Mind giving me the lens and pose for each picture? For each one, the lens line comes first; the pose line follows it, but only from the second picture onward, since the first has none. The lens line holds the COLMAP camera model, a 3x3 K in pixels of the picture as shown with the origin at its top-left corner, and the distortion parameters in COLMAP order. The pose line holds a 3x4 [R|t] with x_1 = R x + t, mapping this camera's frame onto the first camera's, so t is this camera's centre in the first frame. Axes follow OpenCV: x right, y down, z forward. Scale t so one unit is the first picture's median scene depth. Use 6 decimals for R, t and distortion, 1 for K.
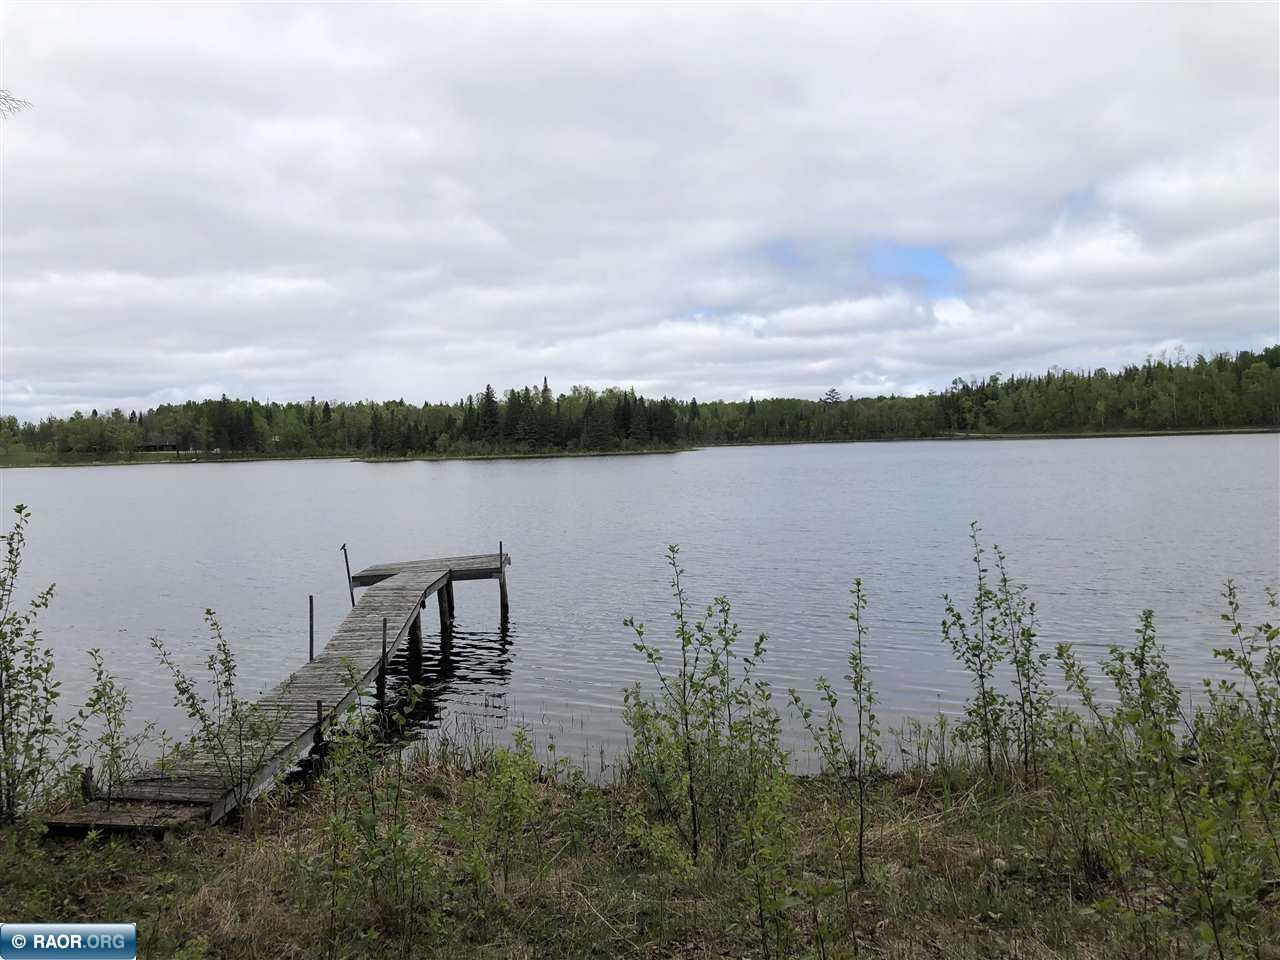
lens RADIAL K [[1074.1, 0, 639.9], [0, 1074.1, 480.4], [0, 0, 1]] dist [-0.034369, 0.006540]
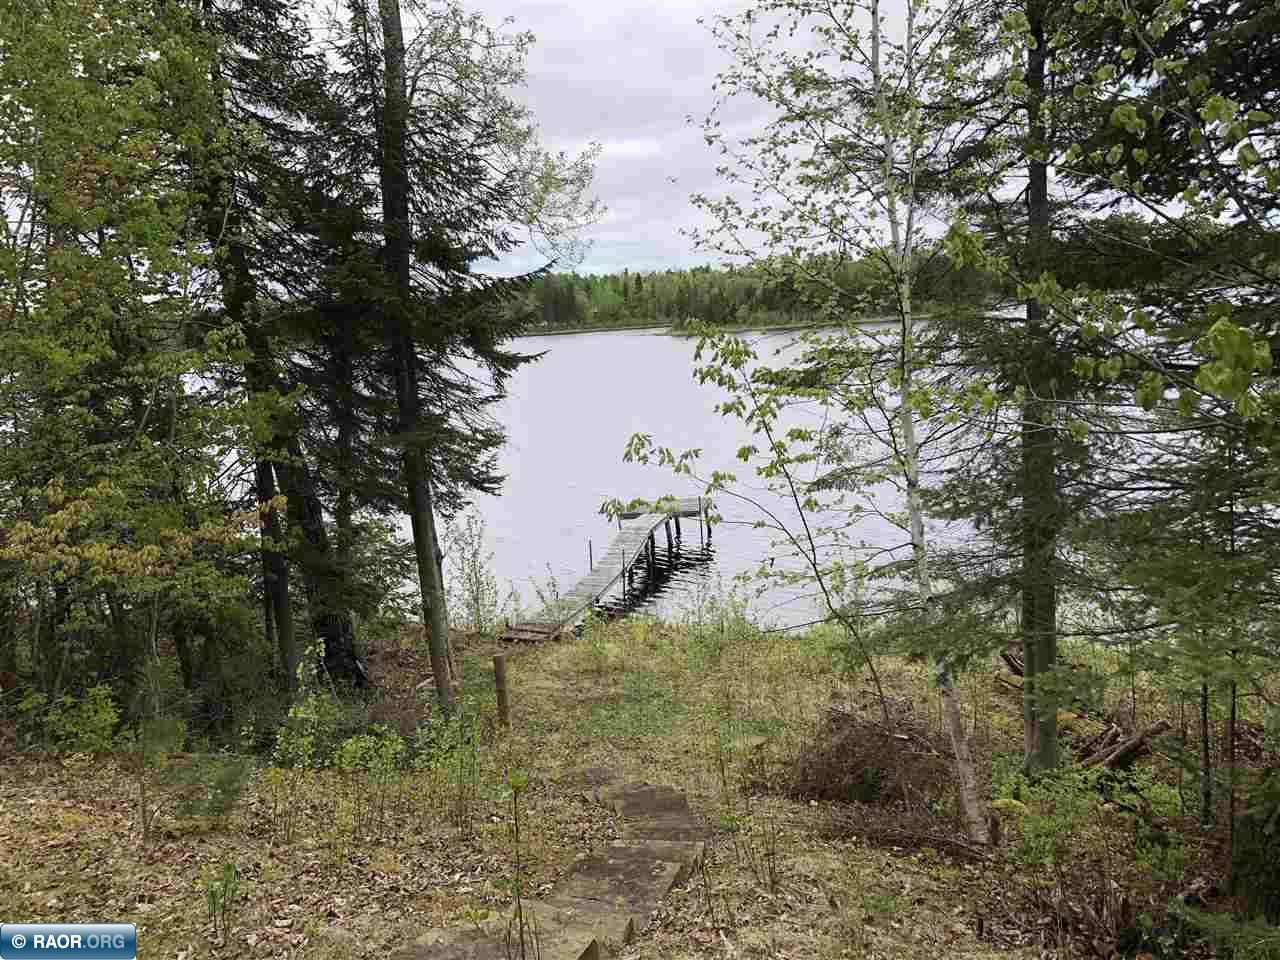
lens RADIAL K [[1040.5, 0, 640.4], [0, 1040.5, 479.5], [0, 0, 1]] dist [0.002375, -0.000126]
pose [[0.958907, 0.011850, -0.283473, 0.262125], [0.026910, 0.990824, 0.132450, -0.198311], [0.282441, -0.134635, 0.949790, -0.647841]]
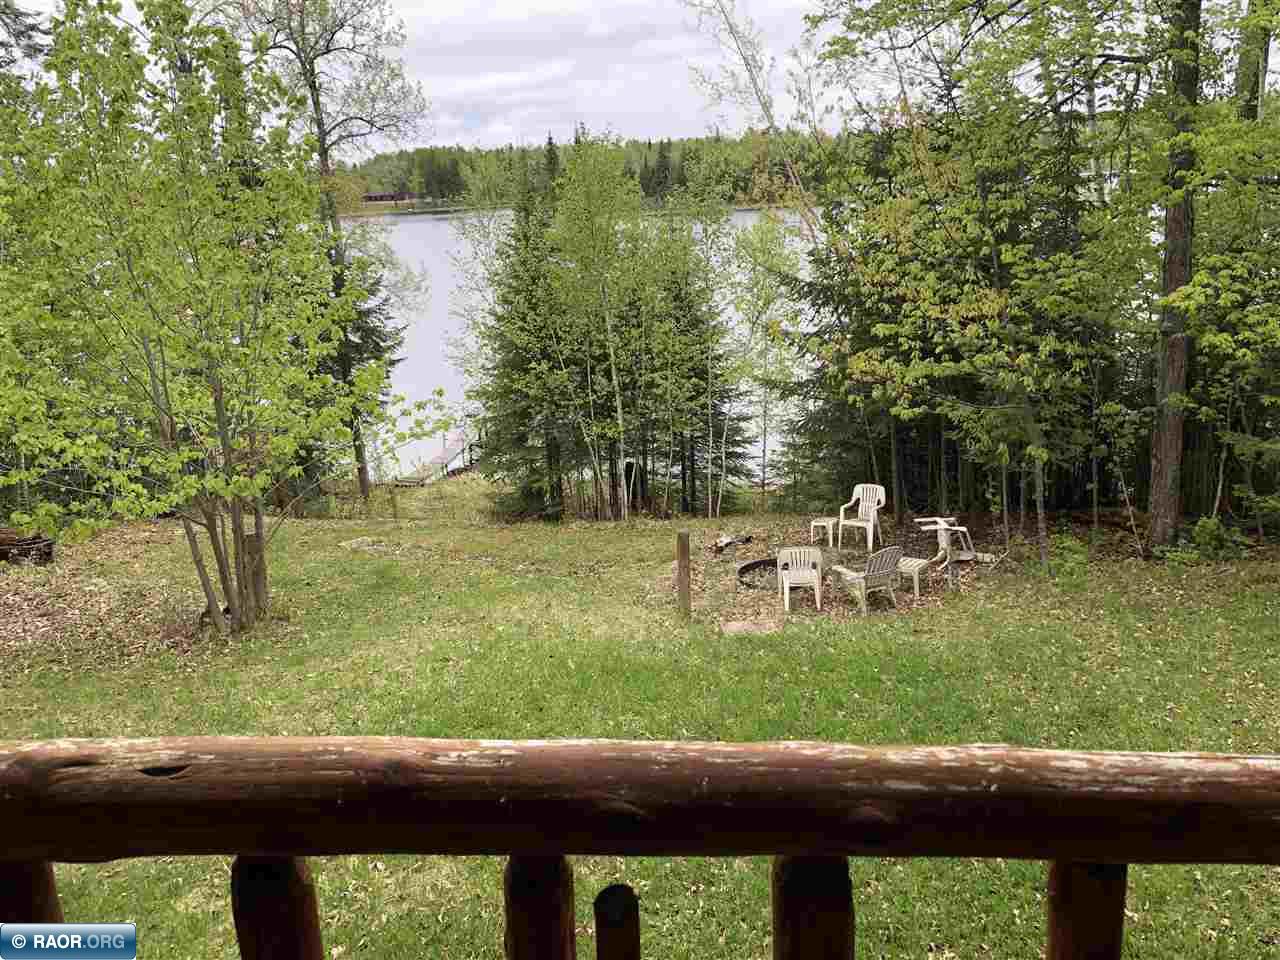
lens RADIAL K [[1040.5, 0, 640.9], [0, 1040.5, 478.2], [0, 0, 1]] dist [0.002375, -0.000126]
pose [[0.982489, 0.021306, -0.185098, 0.775474], [0.026822, 0.966920, 0.253667, -0.472451], [0.184379, -0.254190, 0.949417, -1.748416]]
